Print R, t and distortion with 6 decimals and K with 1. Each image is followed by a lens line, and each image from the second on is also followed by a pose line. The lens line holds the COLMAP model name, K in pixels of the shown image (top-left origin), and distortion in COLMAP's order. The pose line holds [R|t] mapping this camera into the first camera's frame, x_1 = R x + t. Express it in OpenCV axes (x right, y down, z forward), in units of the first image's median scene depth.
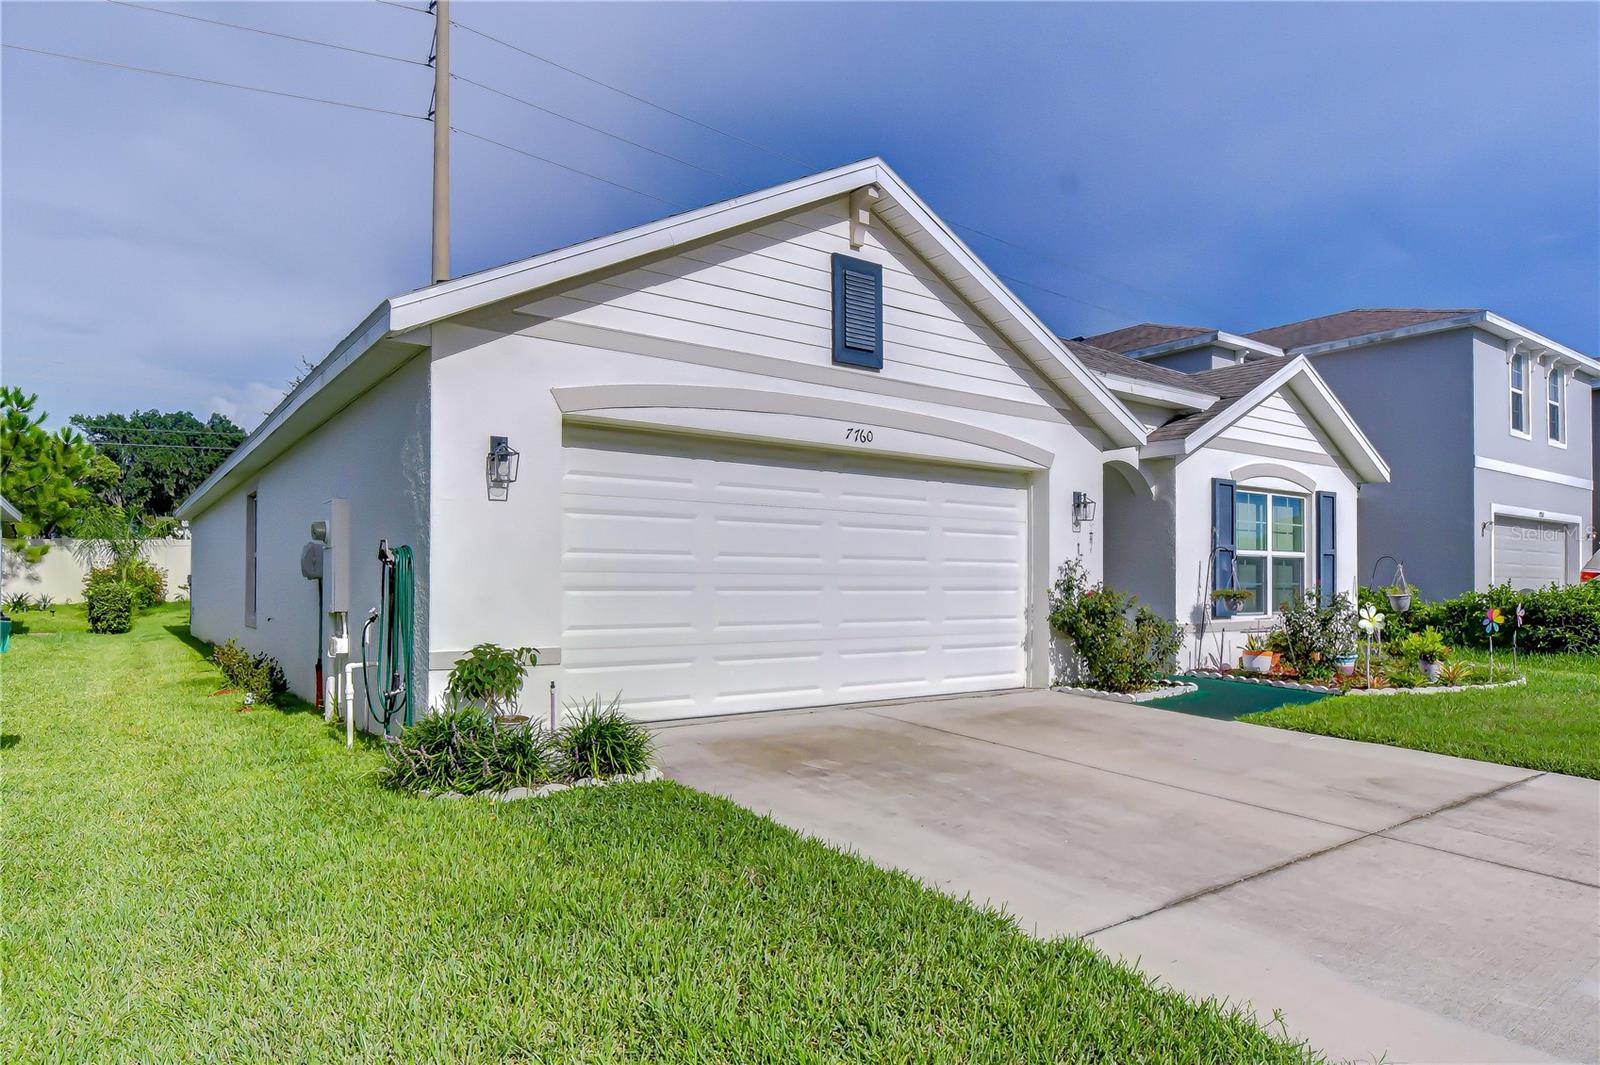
lens RADIAL K [[933.7, 0, 806.9], [0, 933.7, 575.4], [0, 0, 1]] dist [-0.007430, -0.001387]
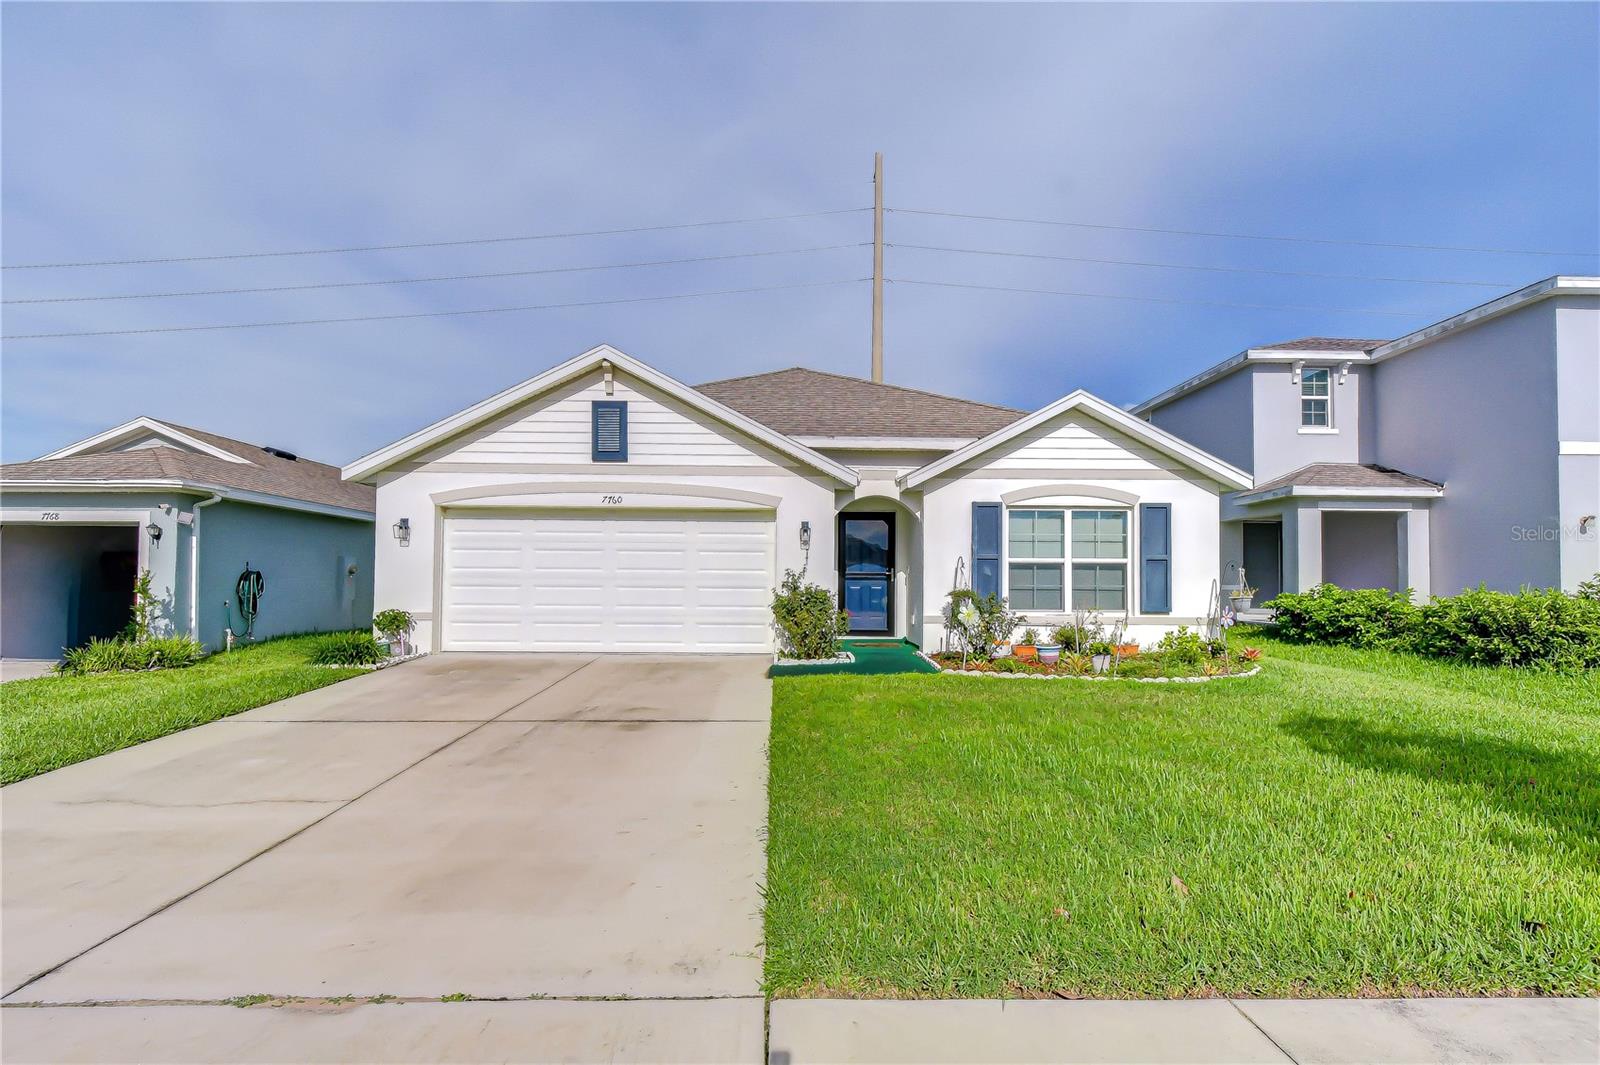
lens RADIAL K [[693.1, 0, 798.2], [0, 693.1, 559.9], [0, 0, 1]] dist [-0.002061, -0.001067]
pose [[0.821396, -0.014973, -0.570162, 0.986960], [0.001019, 0.999692, -0.024785, -0.003169], [0.570358, 0.019777, 0.821158, 0.116405]]
